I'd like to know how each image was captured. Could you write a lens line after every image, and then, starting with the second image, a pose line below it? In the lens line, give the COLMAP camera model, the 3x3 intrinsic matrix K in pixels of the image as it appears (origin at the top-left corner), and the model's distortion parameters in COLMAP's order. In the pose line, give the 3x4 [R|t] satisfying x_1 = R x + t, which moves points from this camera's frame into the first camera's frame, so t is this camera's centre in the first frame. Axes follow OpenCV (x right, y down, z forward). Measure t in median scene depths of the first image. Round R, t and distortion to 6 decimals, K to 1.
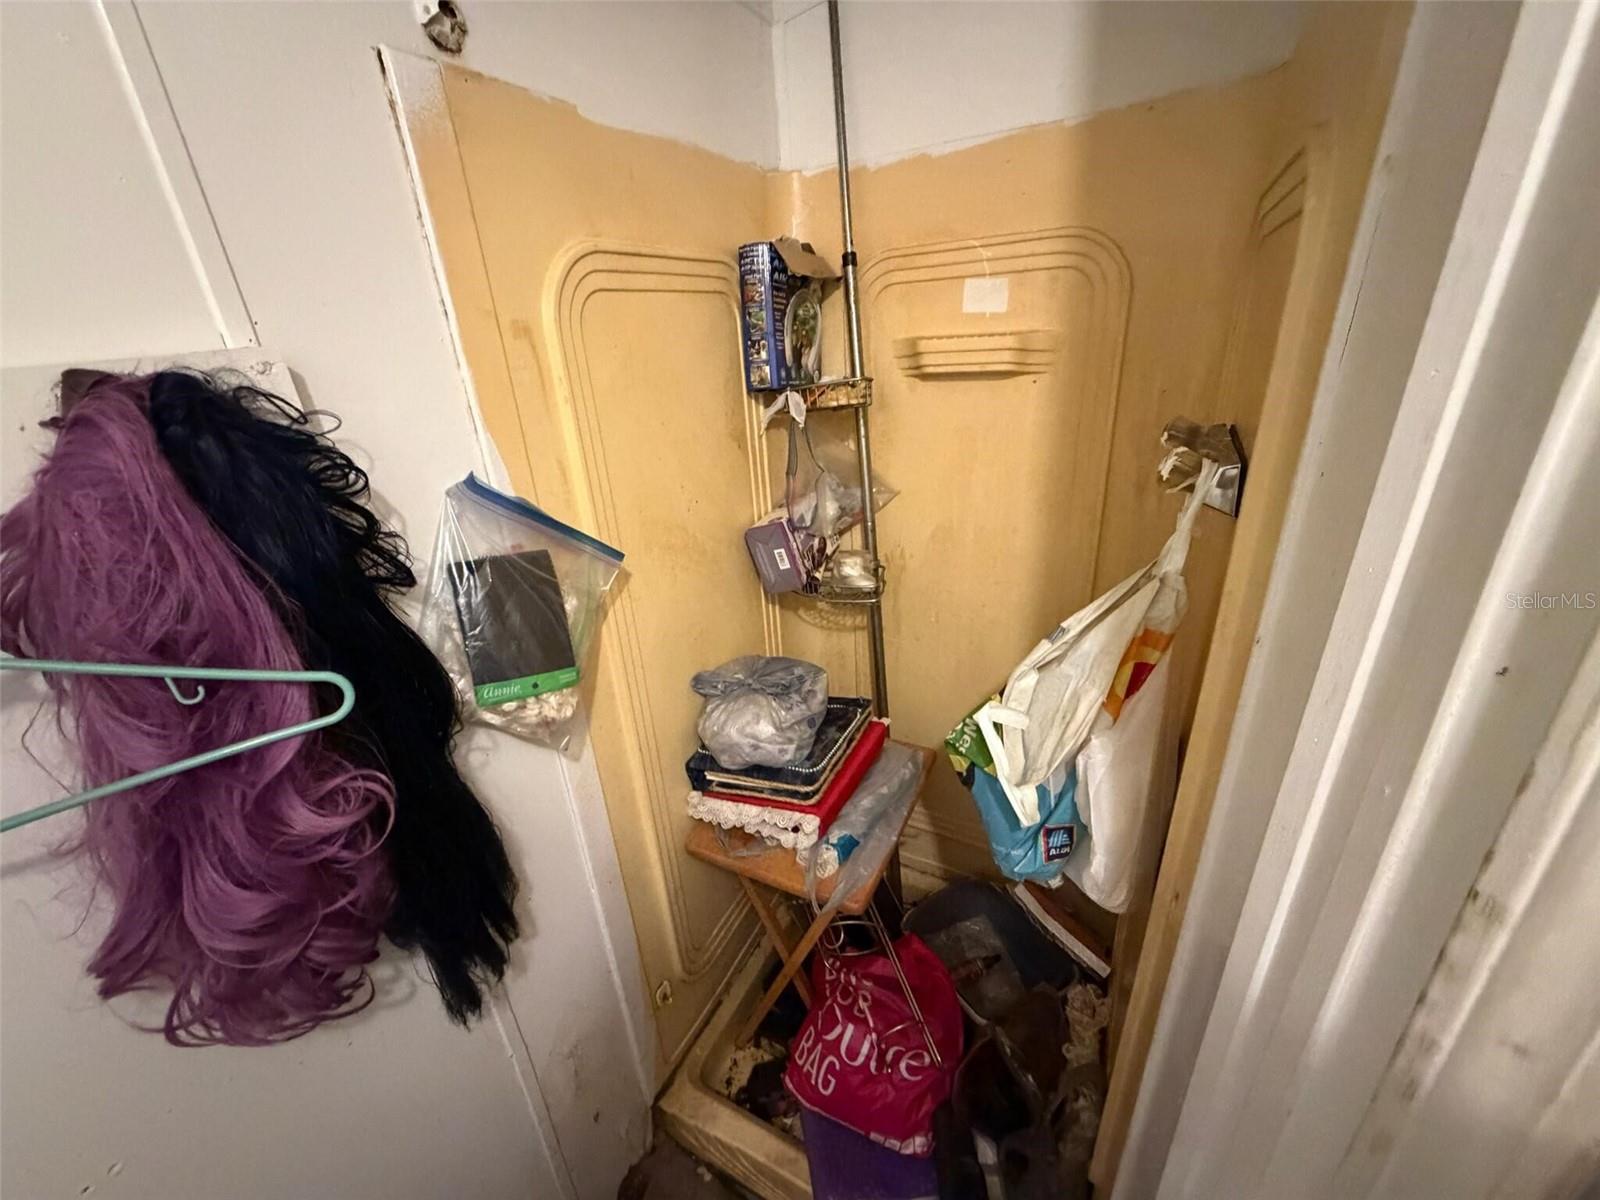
lens RADIAL K [[639.0, 0, 797.2], [0, 639.0, 599.9], [0, 0, 1]] dist [-0.001426, -0.001236]
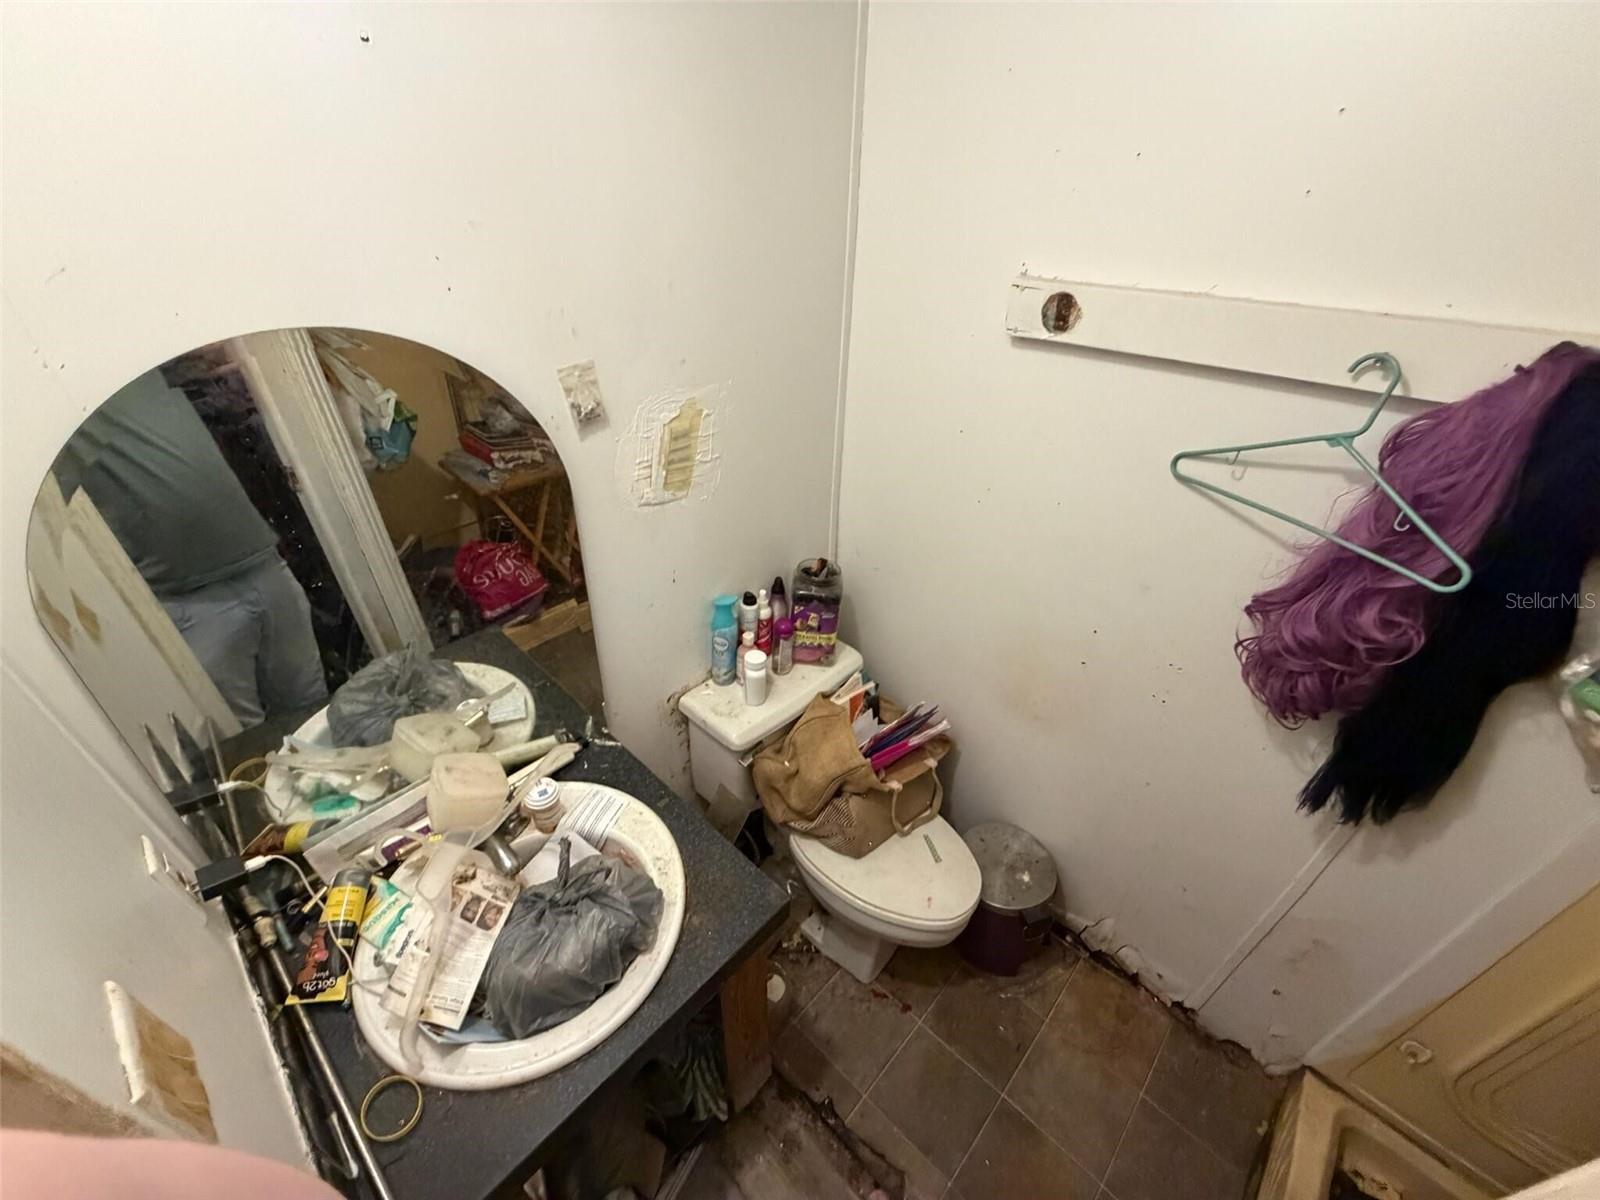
lens RADIAL K [[639.0, 0, 796.8], [0, 639.0, 596.2], [0, 0, 1]] dist [-0.001426, -0.001236]
pose [[-0.257920, 0.605077, -0.753233, 0.849434], [-0.387359, 0.649450, 0.654345, -0.210878], [0.885116, 0.460540, 0.066876, -0.470928]]
